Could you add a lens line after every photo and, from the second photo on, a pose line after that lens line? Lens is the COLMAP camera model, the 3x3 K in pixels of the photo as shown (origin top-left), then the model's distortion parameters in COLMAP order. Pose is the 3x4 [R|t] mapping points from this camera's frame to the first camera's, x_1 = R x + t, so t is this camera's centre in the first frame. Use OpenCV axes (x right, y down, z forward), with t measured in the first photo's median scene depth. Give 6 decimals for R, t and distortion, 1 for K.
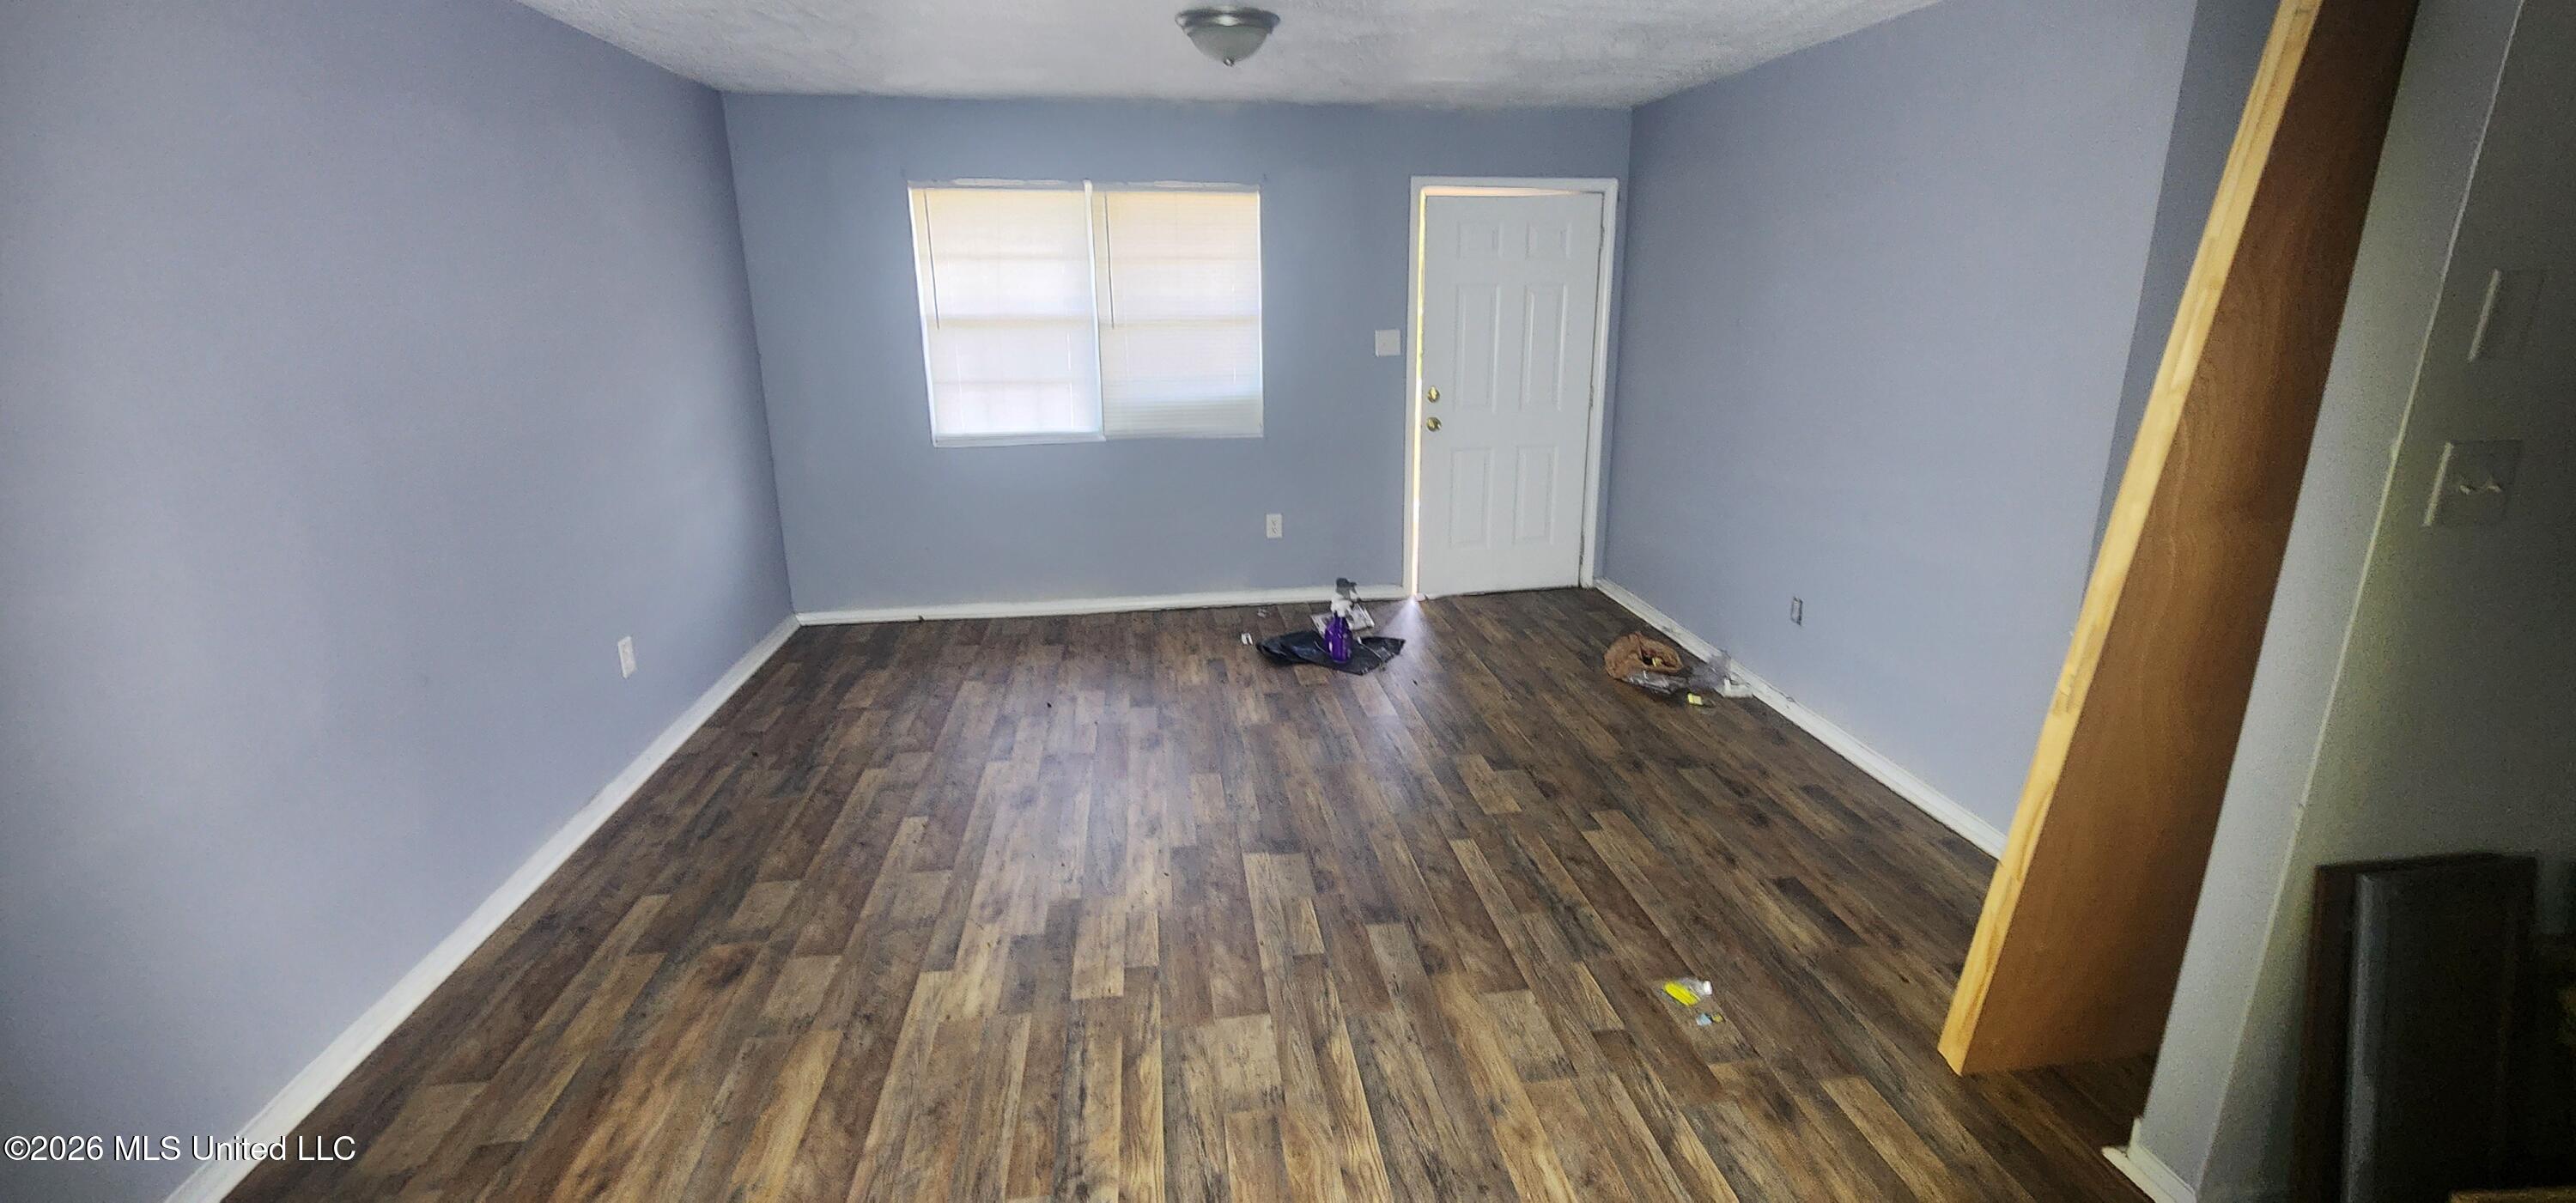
lens RADIAL K [[1087.9, 0, 1288.0], [0, 1087.9, 601.5], [0, 0, 1]] dist [-0.000874, -0.000109]
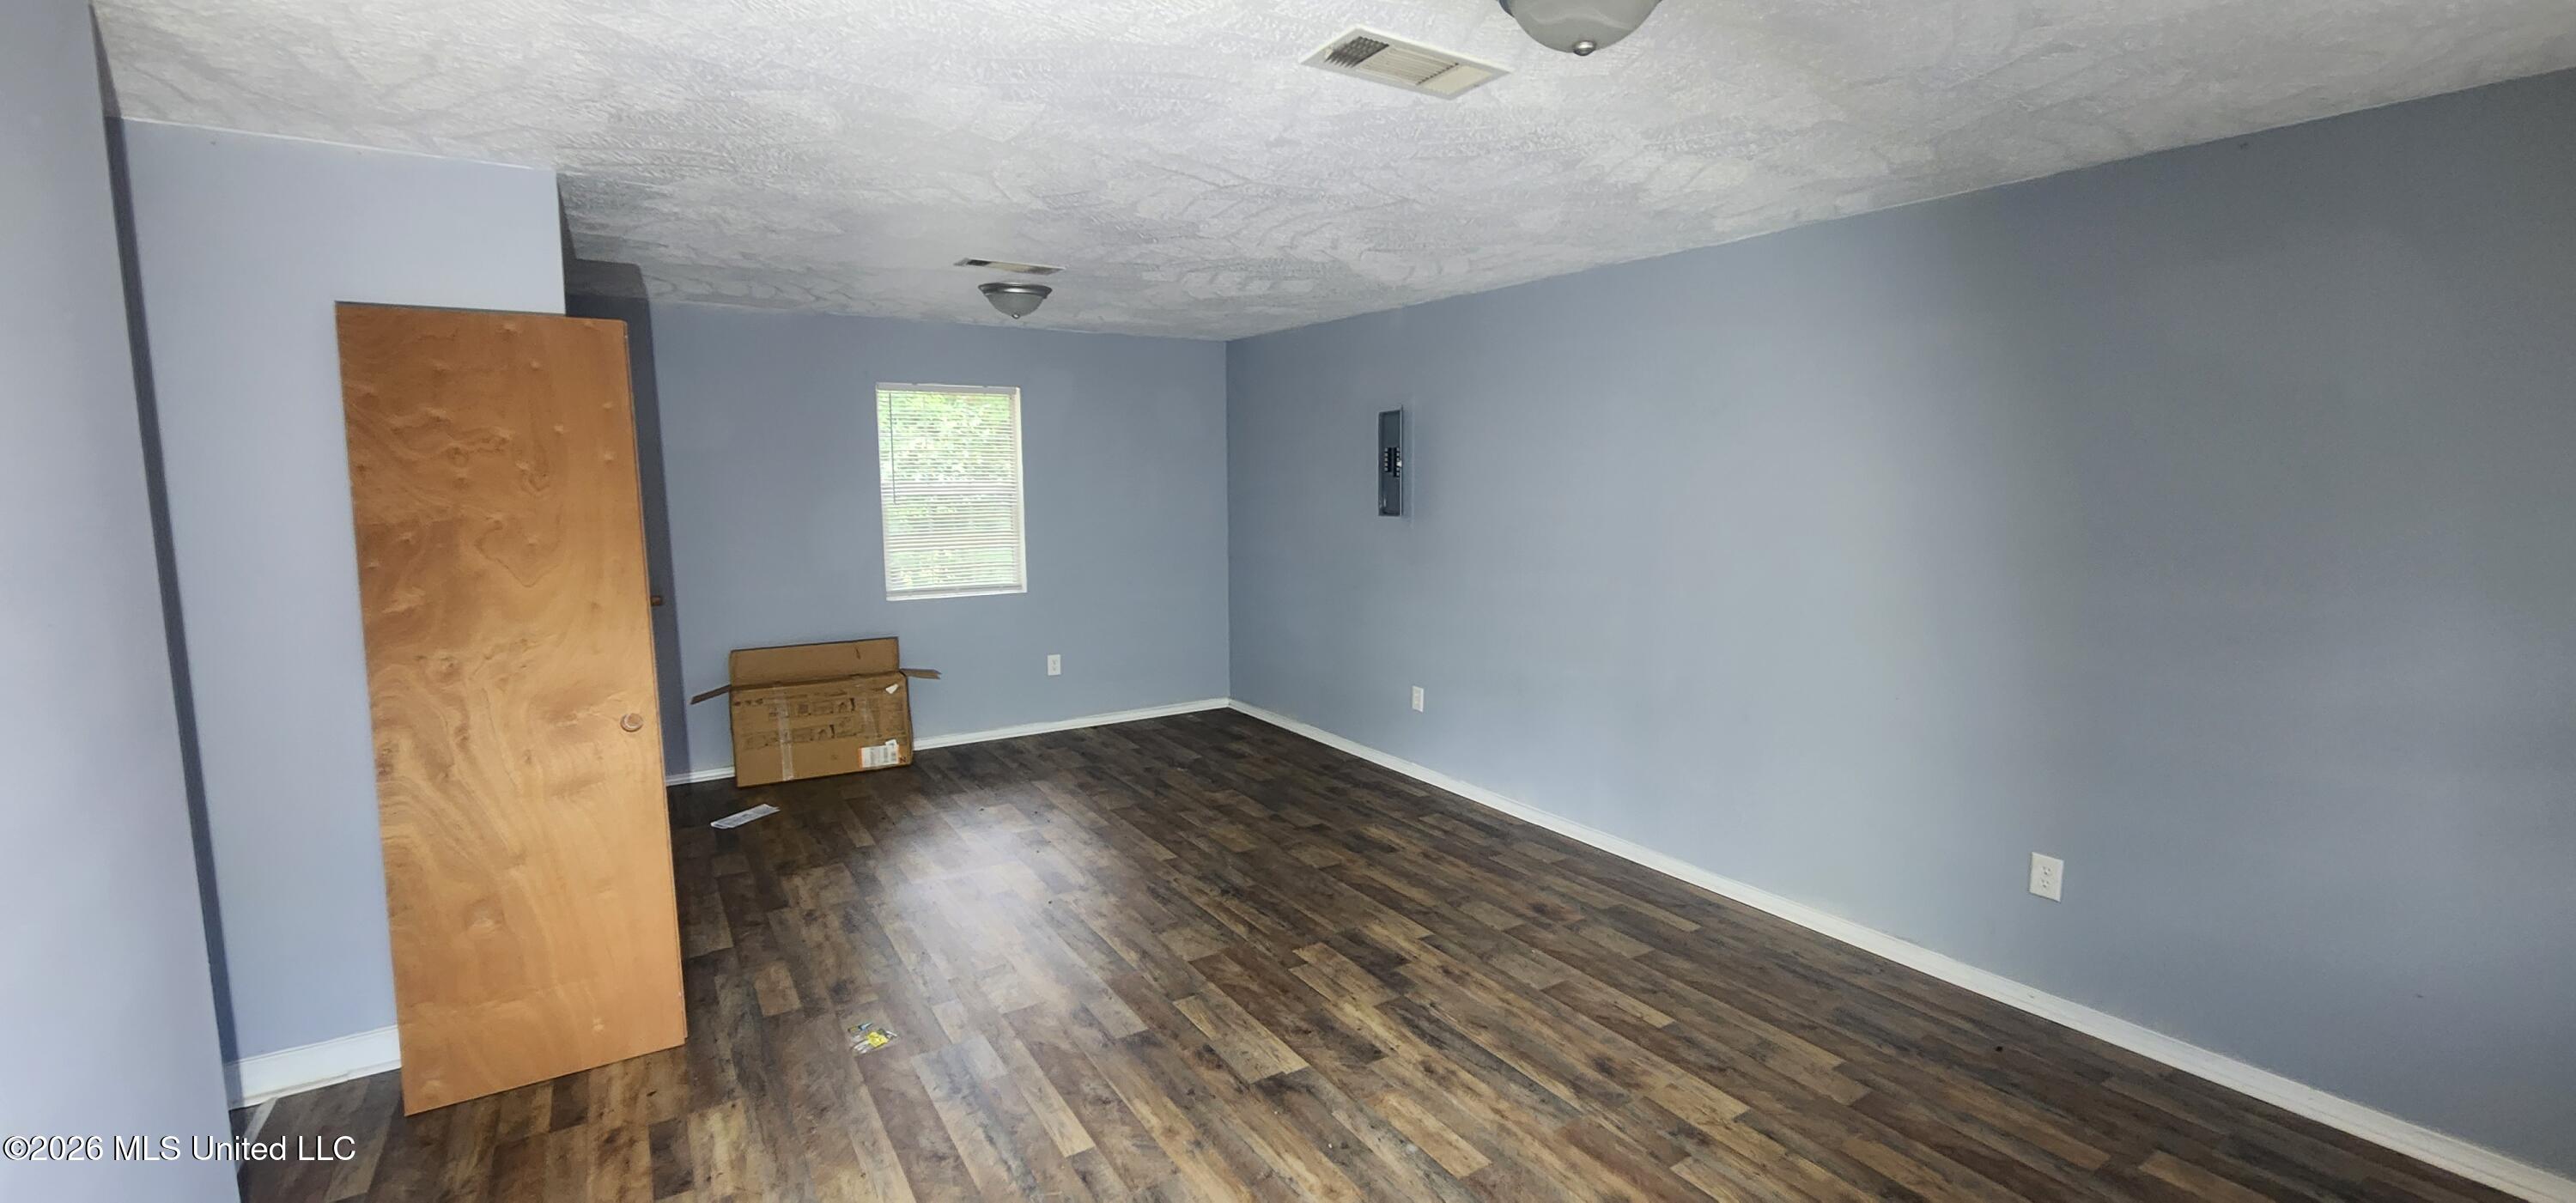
lens RADIAL K [[1087.9, 0, 1288.0], [0, 1087.9, 601.5], [0, 0, 1]] dist [-0.000874, -0.000109]
pose [[-0.906951, 0.059864, -0.416961, 0.376656], [-0.108917, 0.922862, 0.369408, -0.525976], [0.406912, 0.380449, -0.830471, 1.798269]]
